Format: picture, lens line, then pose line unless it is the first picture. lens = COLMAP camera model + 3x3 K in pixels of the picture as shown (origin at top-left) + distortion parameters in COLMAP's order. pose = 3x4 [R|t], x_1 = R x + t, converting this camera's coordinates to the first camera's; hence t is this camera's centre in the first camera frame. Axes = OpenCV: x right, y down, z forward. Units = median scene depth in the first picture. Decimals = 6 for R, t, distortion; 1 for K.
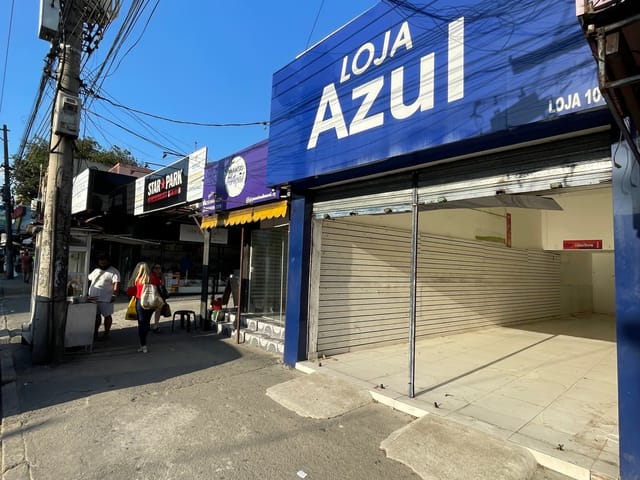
lens RADIAL K [[361.9, 0, 320.1], [0, 361.9, 232.9], [0, 0, 1]] dist [-0.001281, -0.001017]
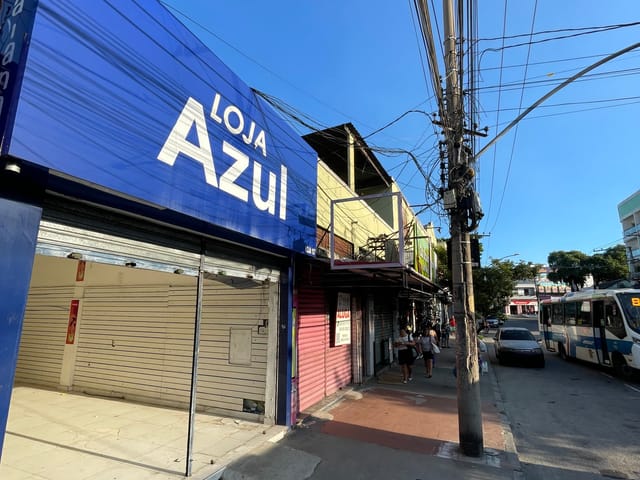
lens RADIAL K [[341.4, 0, 320.0], [0, 341.4, 240.0], [0, 0, 1]] dist [0.001995, 0.000152]
pose [[-0.402322, 0.146501, 0.903700, -0.744664], [-0.105612, 0.973096, -0.204769, -0.003344], [-0.909386, -0.177824, -0.376026, 1.062075]]
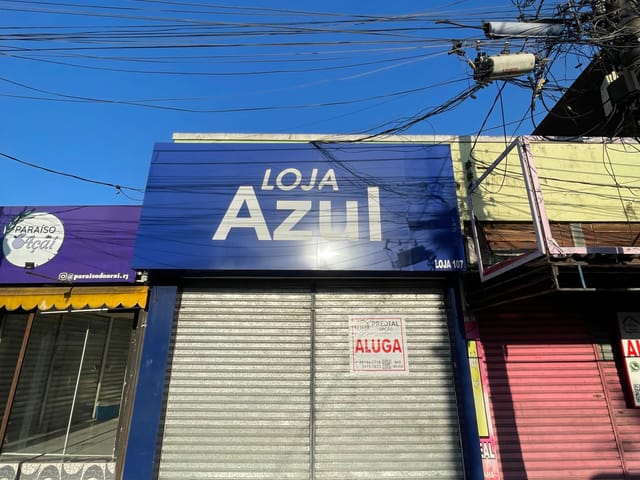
lens RADIAL K [[361.9, 0, 320.1], [0, 361.9, 232.9], [0, 0, 1]] dist [-0.001281, -0.001017]
pose [[0.644666, 0.224886, 0.730638, -0.620948], [-0.046376, 0.965496, -0.256255, -0.019631], [-0.763057, 0.131314, 0.632852, 0.204742]]
